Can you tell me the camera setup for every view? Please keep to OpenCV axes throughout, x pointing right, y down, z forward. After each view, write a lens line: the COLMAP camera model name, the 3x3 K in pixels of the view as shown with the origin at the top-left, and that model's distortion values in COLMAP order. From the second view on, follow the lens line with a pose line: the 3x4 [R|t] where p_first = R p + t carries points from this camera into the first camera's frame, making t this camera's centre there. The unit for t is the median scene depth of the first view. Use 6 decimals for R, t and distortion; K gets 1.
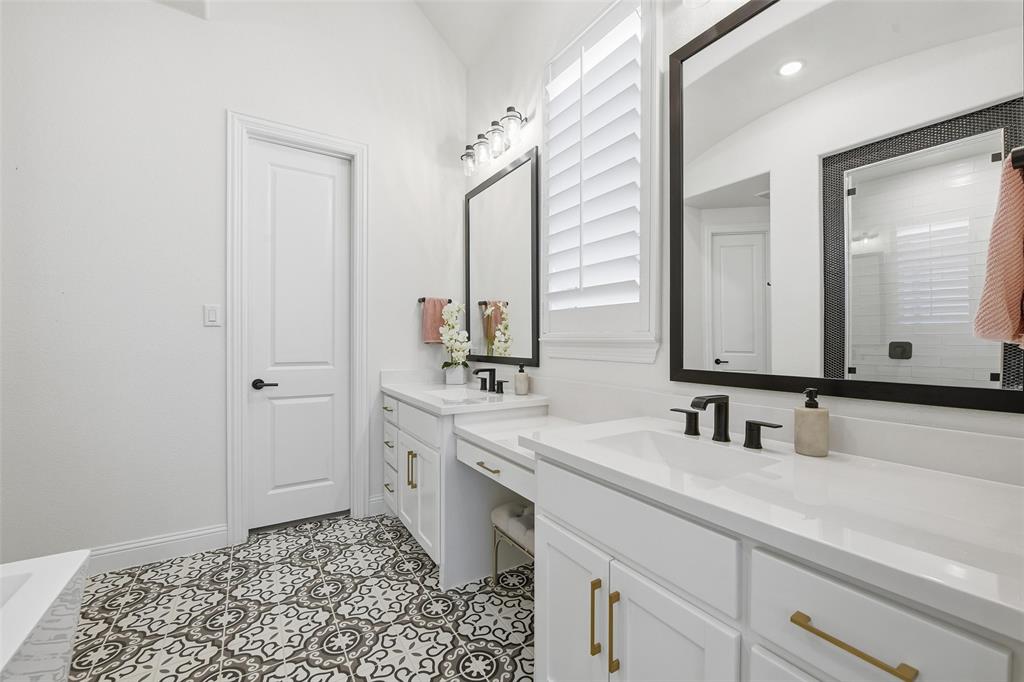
lens RADIAL K [[411.1, 0, 514.3], [0, 411.1, 339.1], [0, 0, 1]] dist [-0.014991, 0.000503]
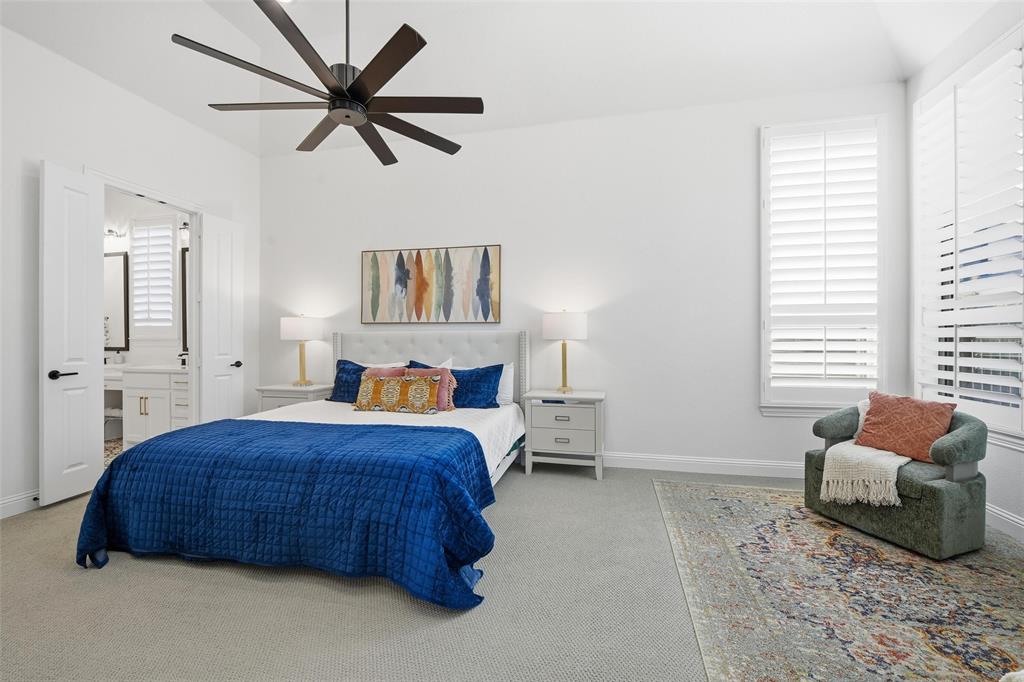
lens RADIAL K [[411.1, 0, 514.3], [0, 411.1, 339.1], [0, 0, 1]] dist [-0.014991, 0.000503]
pose [[0.710013, -0.008053, 0.704143, -0.007367], [0.001158, 0.999947, 0.010269, -0.027734], [-0.704188, -0.006476, 0.709984, -3.576608]]
